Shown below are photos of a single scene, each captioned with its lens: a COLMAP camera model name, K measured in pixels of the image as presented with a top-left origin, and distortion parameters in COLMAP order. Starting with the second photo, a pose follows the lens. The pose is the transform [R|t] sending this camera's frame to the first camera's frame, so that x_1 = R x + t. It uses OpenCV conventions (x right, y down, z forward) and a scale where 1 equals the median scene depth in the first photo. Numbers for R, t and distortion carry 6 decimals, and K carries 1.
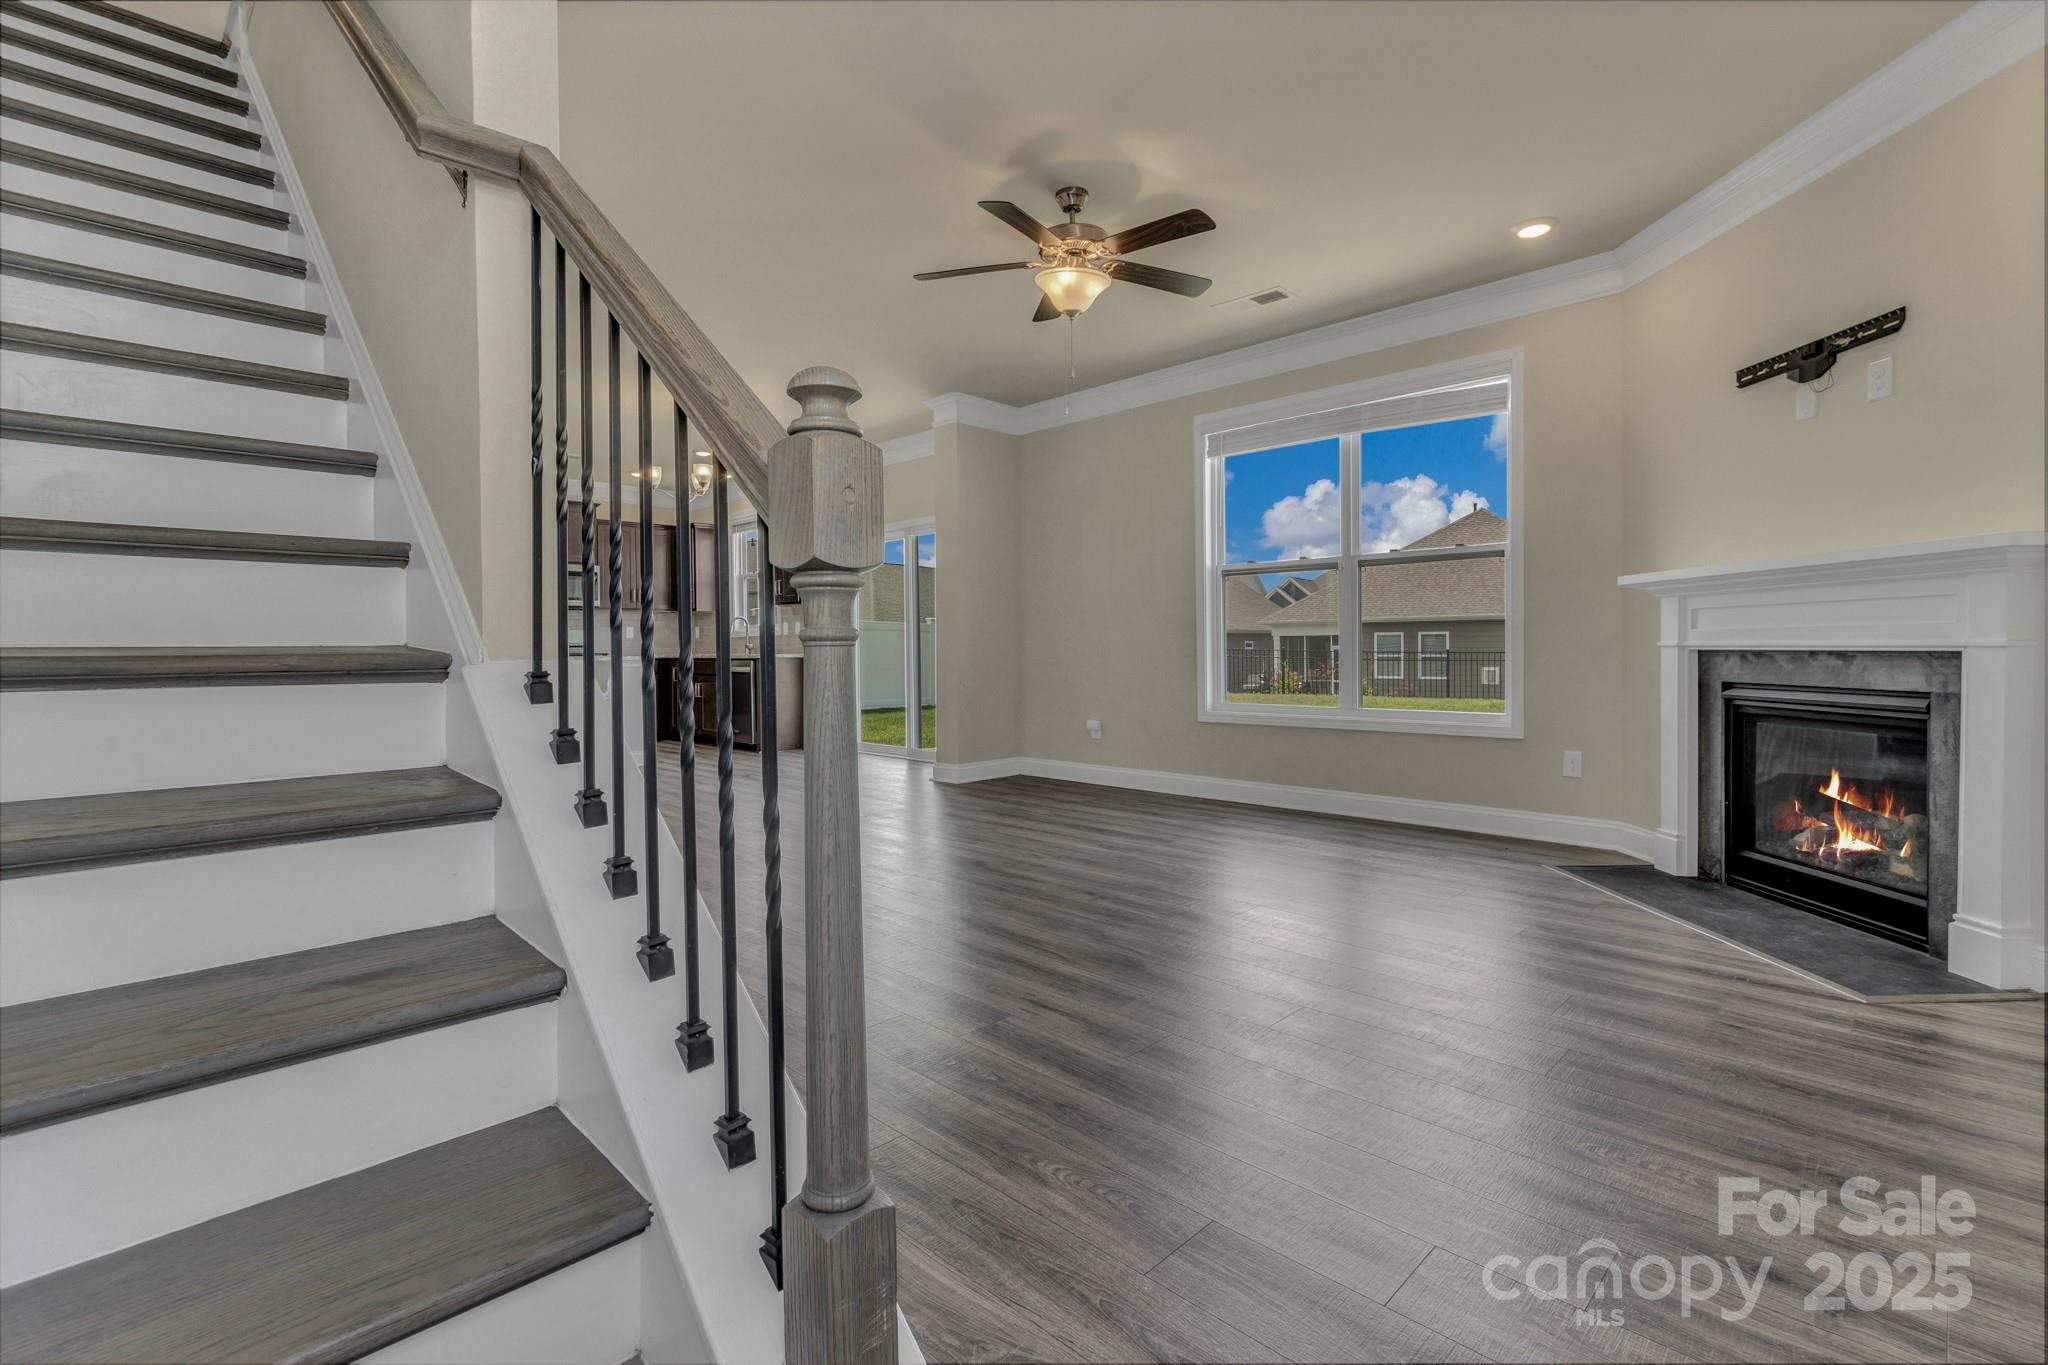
lens RADIAL K [[943.1, 0, 1029.1], [0, 943.1, 657.0], [0, 0, 1]] dist [0.003104, -0.000216]
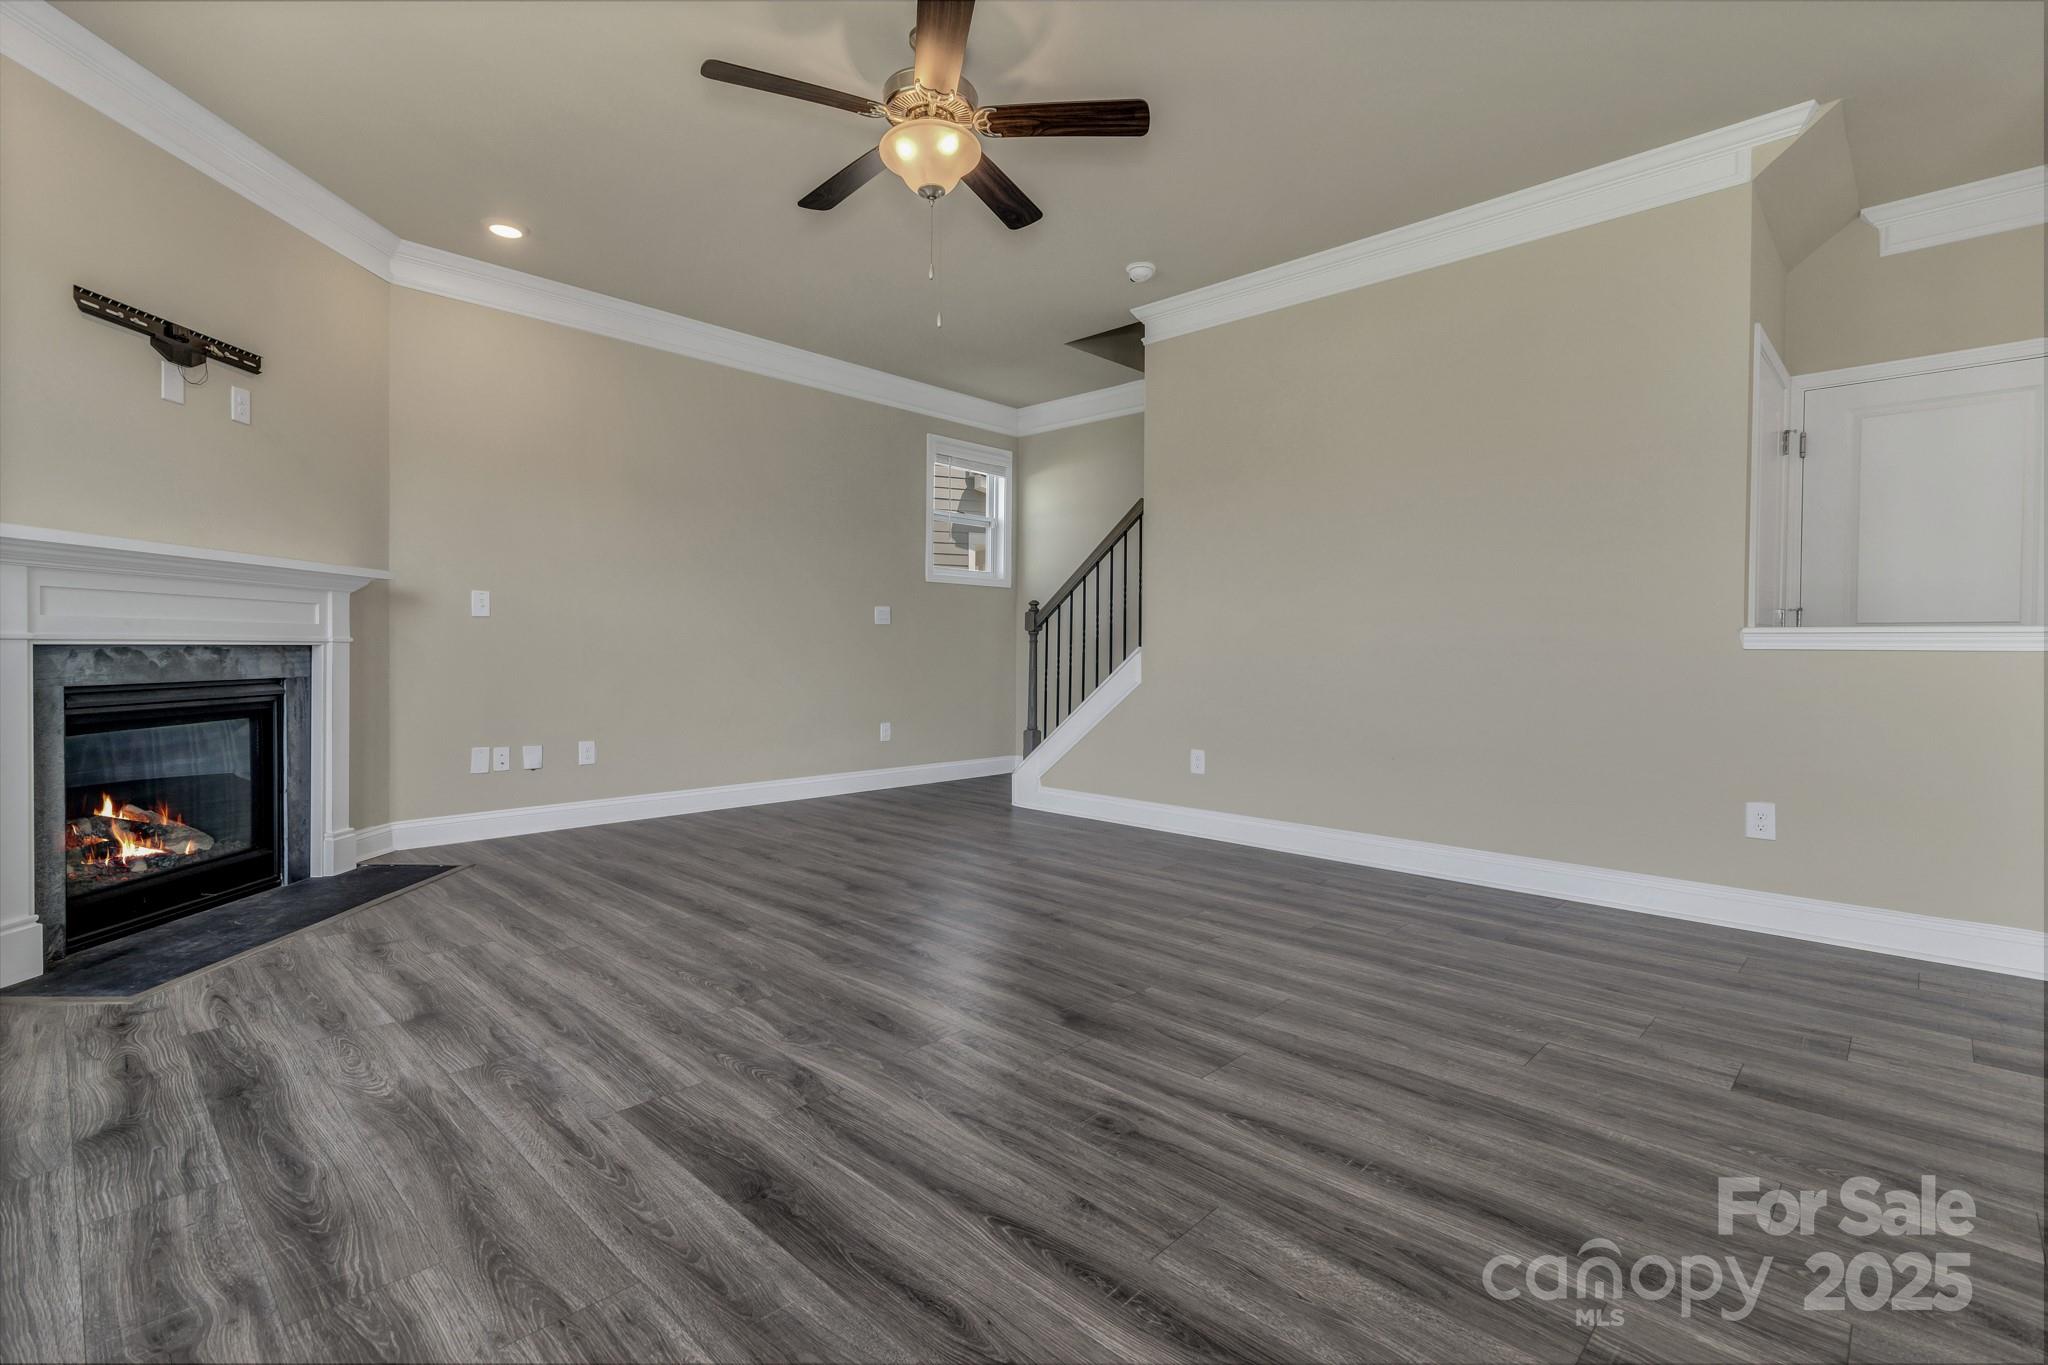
lens RADIAL K [[939.0, 0, 1038.3], [0, 939.0, 660.2], [0, 0, 1]] dist [-0.000088, 0.000283]
pose [[-0.999761, 0.000209, -0.021840, -0.023861], [-0.000340, 0.999685, 0.025110, -0.014360], [0.021838, 0.025112, -0.999446, 1.796015]]
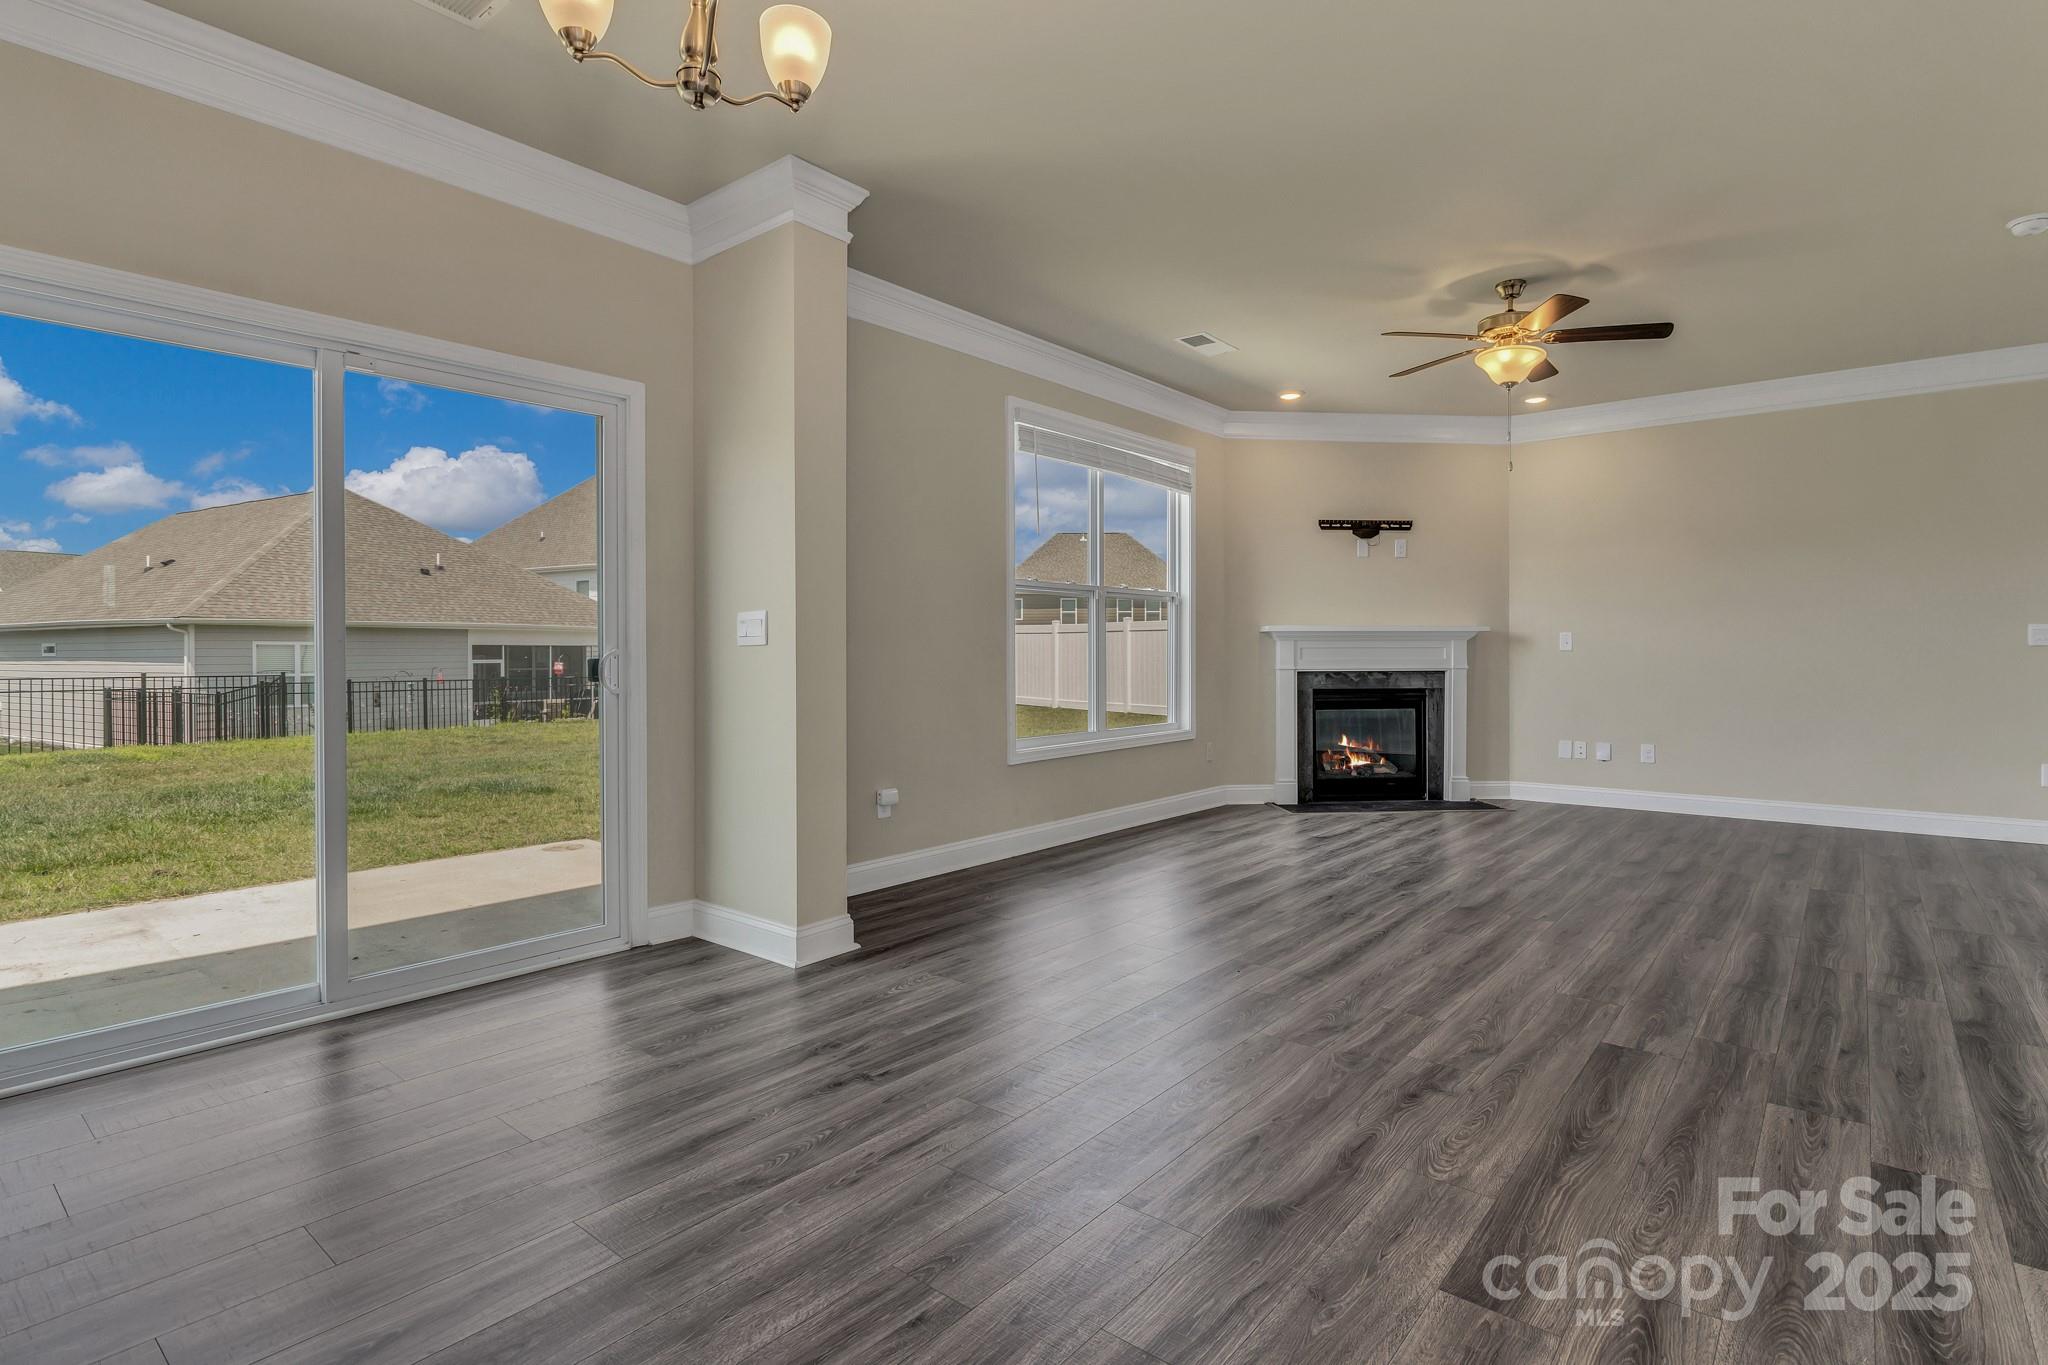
lens RADIAL K [[1017.5, 0, 1041.3], [0, 1017.5, 659.7], [0, 0, 1]] dist [-0.000008, -0.001000]
pose [[-0.101325, 0.003744, 0.994846, -1.161221], [0.016791, 0.999857, -0.002052, -0.035443], [-0.994712, 0.016497, -0.101374, 1.741908]]
